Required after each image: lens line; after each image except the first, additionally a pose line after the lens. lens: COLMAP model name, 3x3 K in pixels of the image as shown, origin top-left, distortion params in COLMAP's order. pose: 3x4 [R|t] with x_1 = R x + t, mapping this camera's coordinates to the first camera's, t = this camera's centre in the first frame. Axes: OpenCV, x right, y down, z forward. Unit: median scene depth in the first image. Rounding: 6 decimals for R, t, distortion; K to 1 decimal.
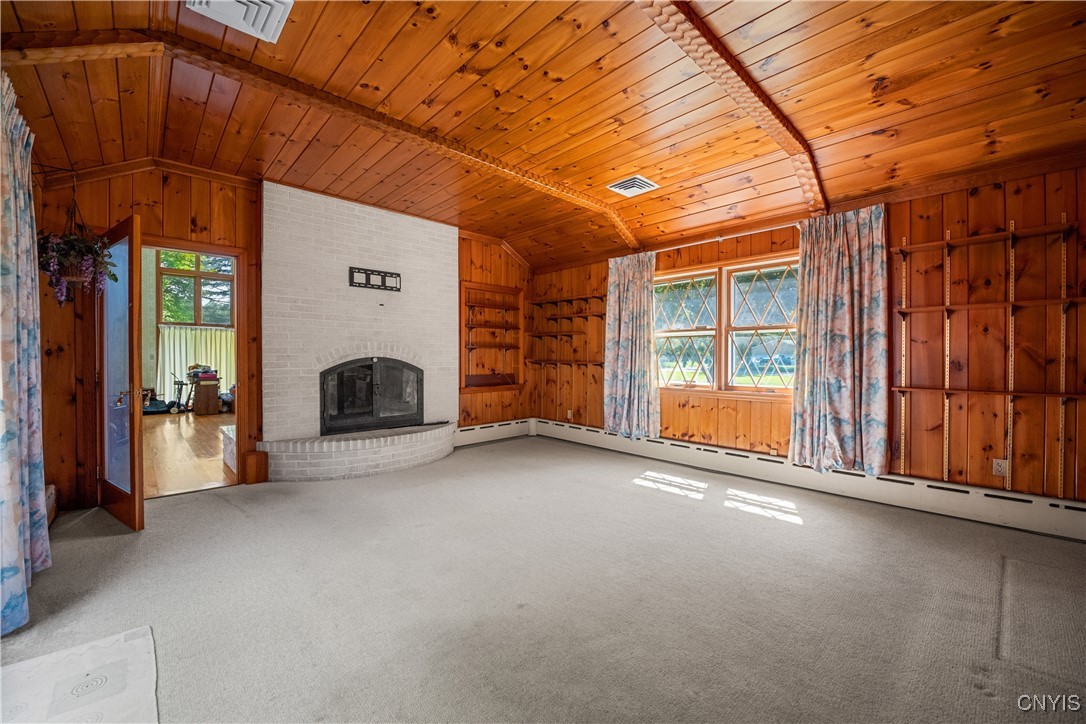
lens RADIAL K [[439.0, 0, 543.0], [0, 439.0, 362.0], [0, 0, 1]] dist [-0.000557, -0.000041]
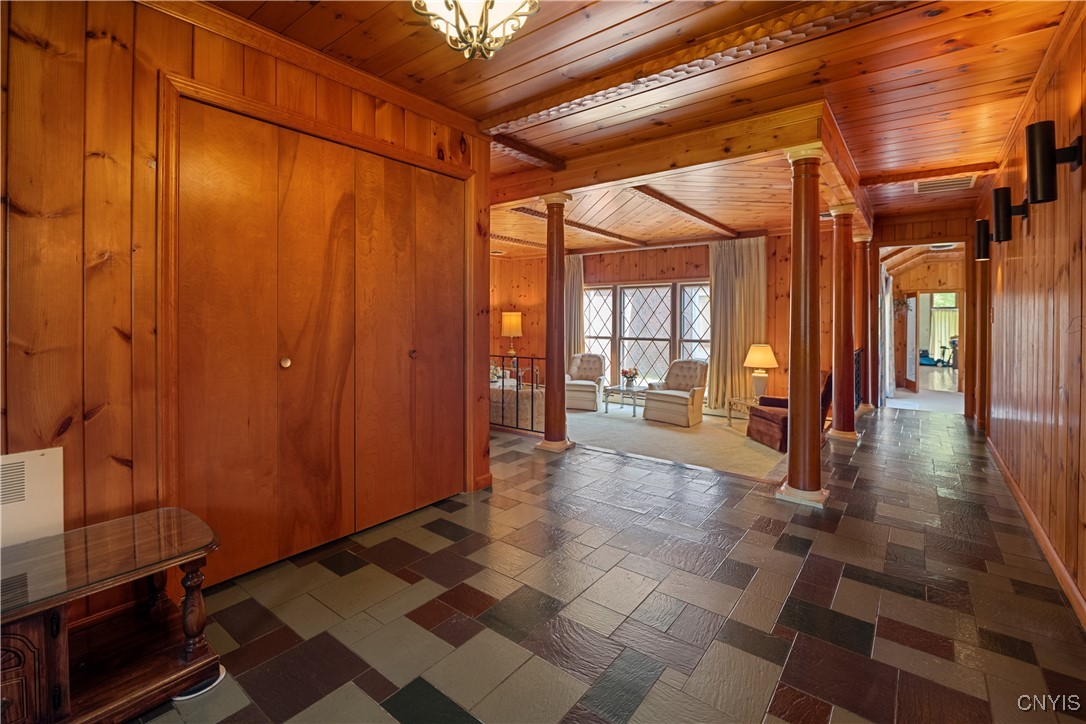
lens RADIAL K [[479.1, 0, 542.4], [0, 479.1, 324.2], [0, 0, 1]] dist [0.000209, 0.000036]
pose [[0.158446, 0.003375, -0.987362, 0.692799], [-0.007411, 0.999970, 0.002228, -0.031001], [0.987340, 0.006965, 0.158466, -0.748156]]
